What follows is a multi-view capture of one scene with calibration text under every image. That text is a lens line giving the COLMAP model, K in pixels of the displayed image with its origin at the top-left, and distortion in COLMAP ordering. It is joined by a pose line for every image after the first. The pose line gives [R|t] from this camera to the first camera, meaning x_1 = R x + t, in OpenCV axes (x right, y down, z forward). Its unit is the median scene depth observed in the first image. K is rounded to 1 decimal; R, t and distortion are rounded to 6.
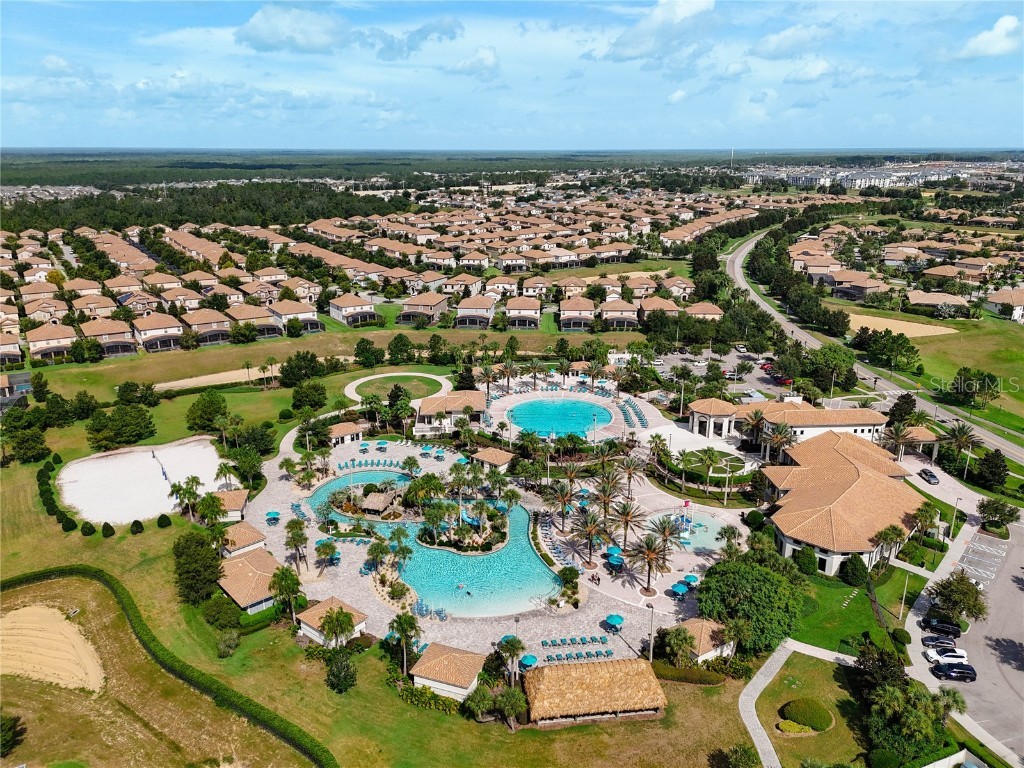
lens RADIAL K [[757.7, 0, 513.2], [0, 757.7, 381.7], [0, 0, 1]] dist [0.087570, -0.109122]
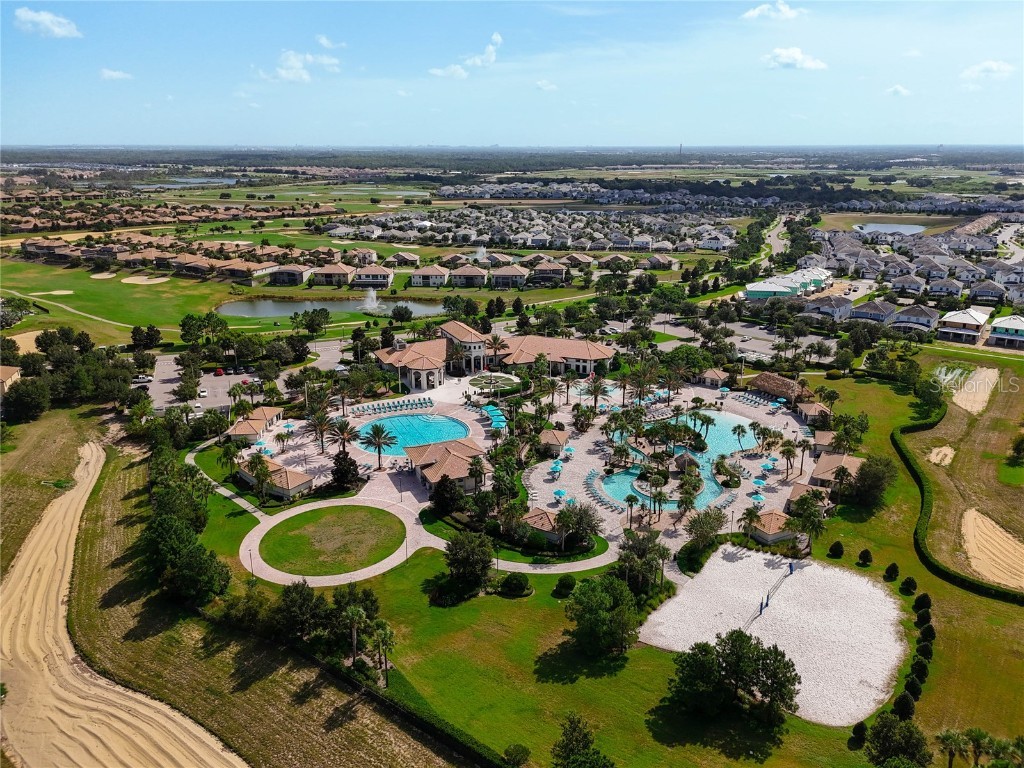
lens RADIAL K [[757.7, 0, 513.2], [0, 757.7, 381.7], [0, 0, 1]] dist [0.087570, -0.109122]
pose [[-0.339387, -0.276443, 0.899108, -0.242275], [0.275982, 0.884511, 0.376130, -0.098865], [-0.899250, 0.375792, -0.223898, 0.327850]]
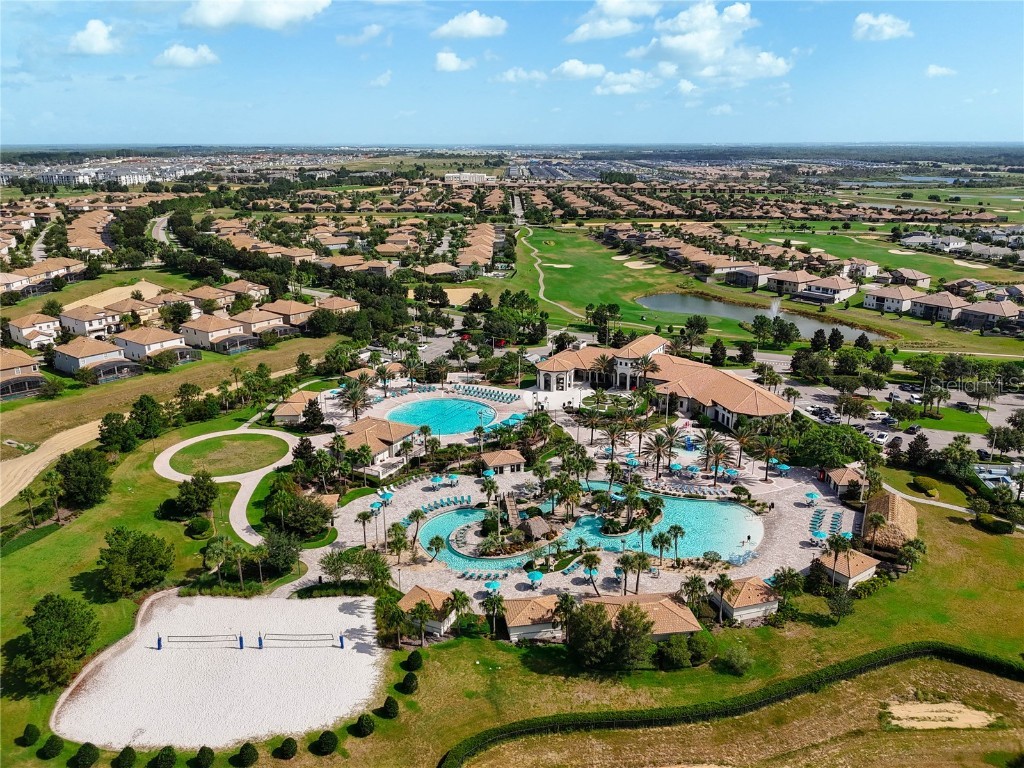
lens RADIAL K [[771.5, 0, 514.0], [0, 771.5, 380.0], [0, 0, 1]] dist [0.071743, -0.111895]
pose [[0.549960, -0.244243, 0.798680, -0.204853], [0.244648, 0.961448, 0.125558, -0.031159], [-0.798556, 0.126343, 0.588511, 0.102601]]
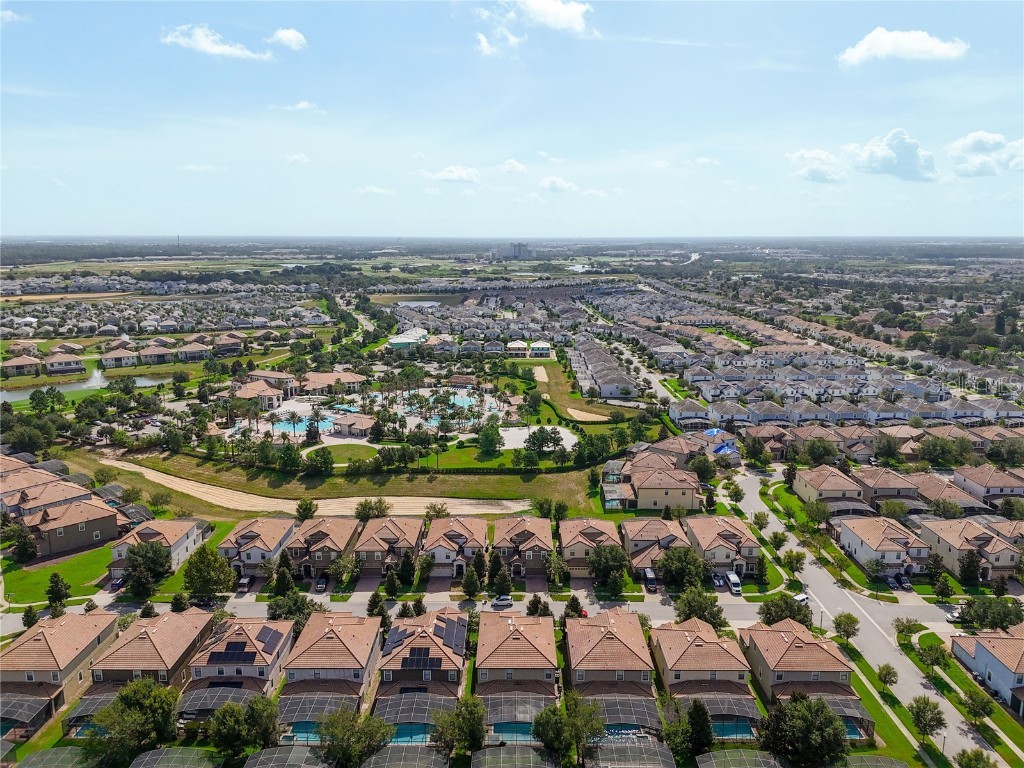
lens RADIAL K [[757.7, 0, 513.2], [0, 757.7, 381.7], [0, 0, 1]] dist [0.087570, -0.109122]
pose [[-0.836294, -0.102455, 0.538623, -0.351902], [0.161153, 0.893059, 0.420090, -0.193834], [-0.524062, 0.438120, -0.730349, 0.582370]]
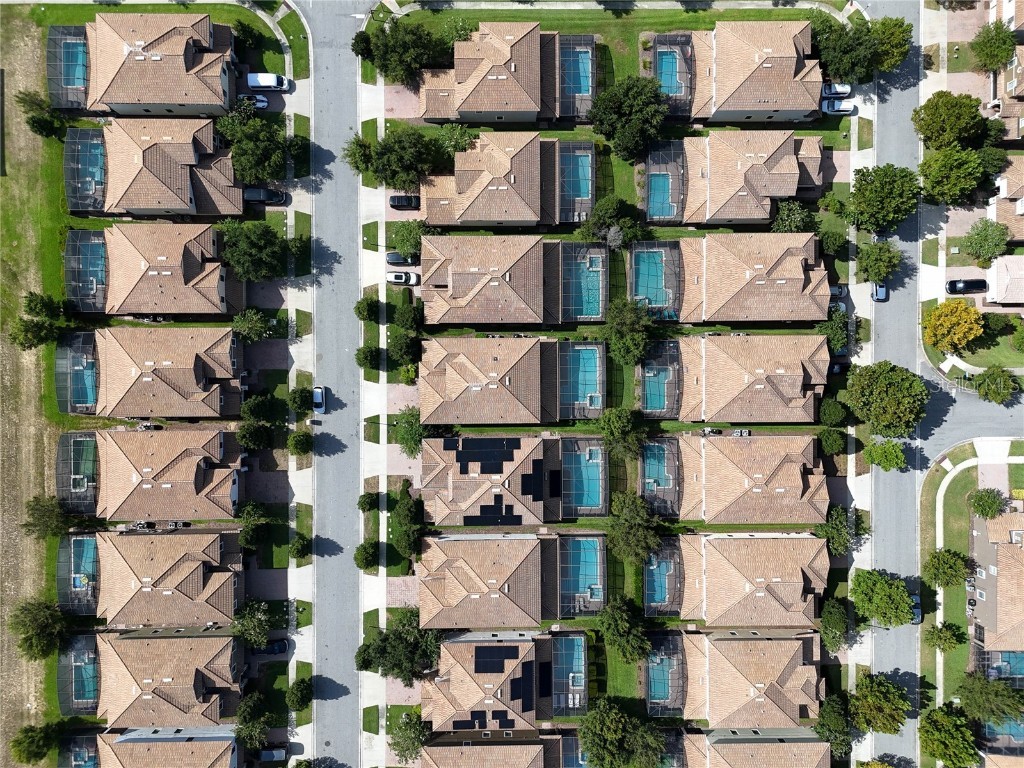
lens RADIAL K [[771.5, 0, 514.0], [0, 771.5, 380.0], [0, 0, 1]] dist [0.071743, -0.111895]
pose [[-0.539905, 0.841707, -0.005702, -0.251447], [-0.264684, -0.163341, 0.950401, -0.223102], [0.799028, 0.514635, 0.310975, 0.409400]]
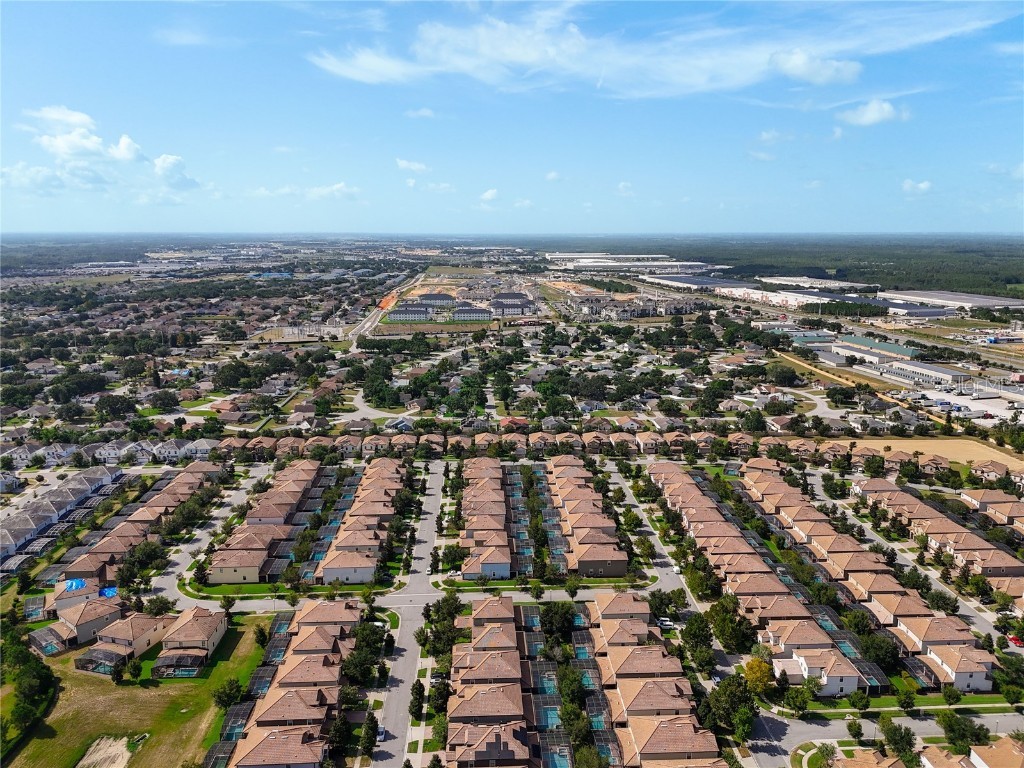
lens RADIAL K [[757.7, 0, 513.2], [0, 757.7, 381.7], [0, 0, 1]] dist [0.087570, -0.109122]
pose [[-0.500924, 0.172368, -0.848153, -0.016778], [-0.251169, 0.908843, 0.333044, -0.263506], [0.828245, 0.379860, -0.411968, 0.547624]]
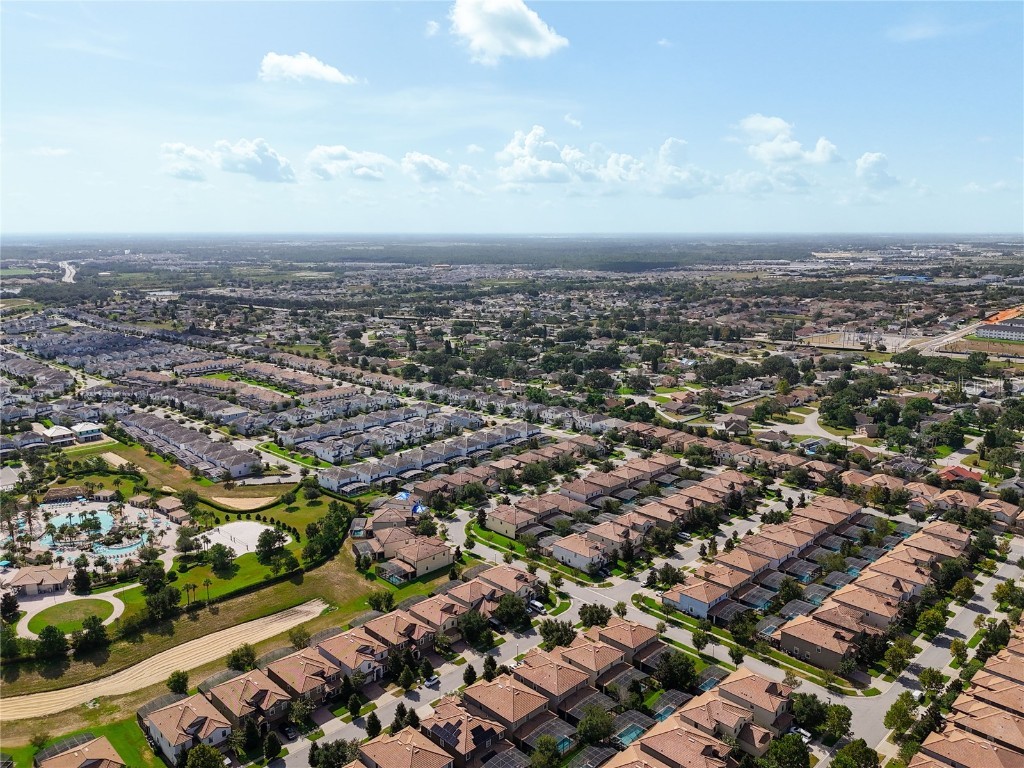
lens RADIAL K [[771.5, 0, 514.0], [0, 771.5, 380.0], [0, 0, 1]] dist [0.071743, -0.111895]
pose [[-0.978825, 0.040215, -0.200712, -0.194338], [-0.058896, 0.883724, 0.464288, -0.298114], [0.196045, 0.466278, -0.862642, 0.669162]]
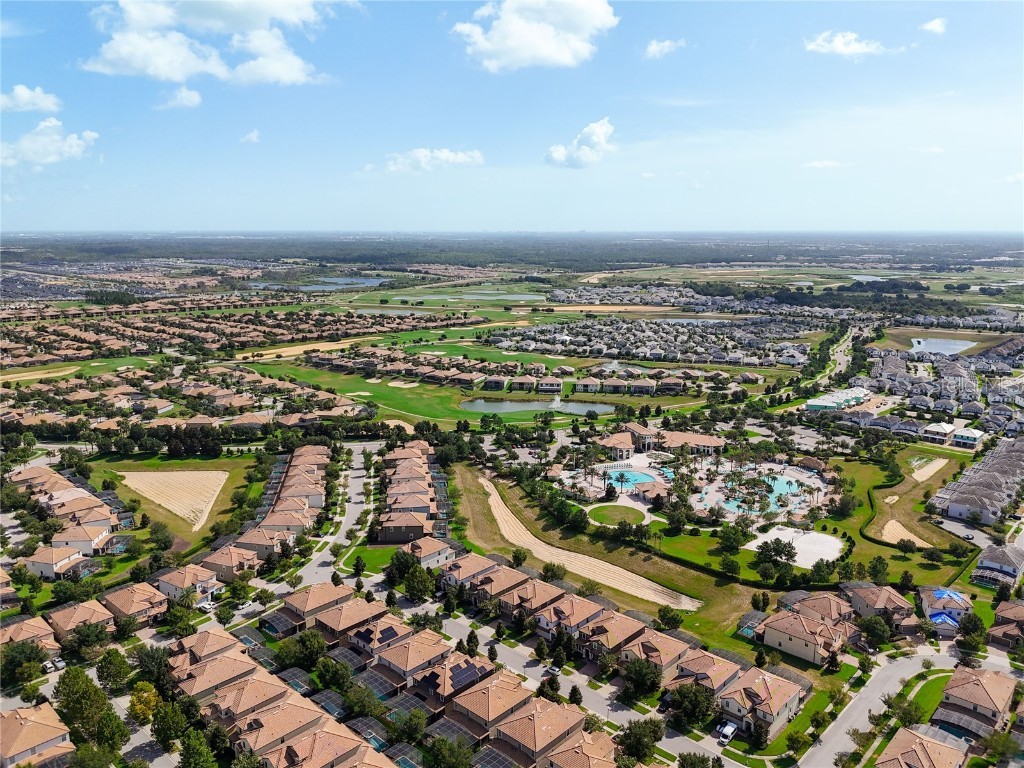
lens RADIAL K [[771.5, 0, 514.0], [0, 771.5, 380.0], [0, 0, 1]] dist [0.071743, -0.111895]
pose [[-0.238614, -0.186251, 0.953086, -0.520830], [0.283703, 0.925251, 0.251839, -0.235431], [-0.928750, 0.330485, -0.167938, 0.464864]]
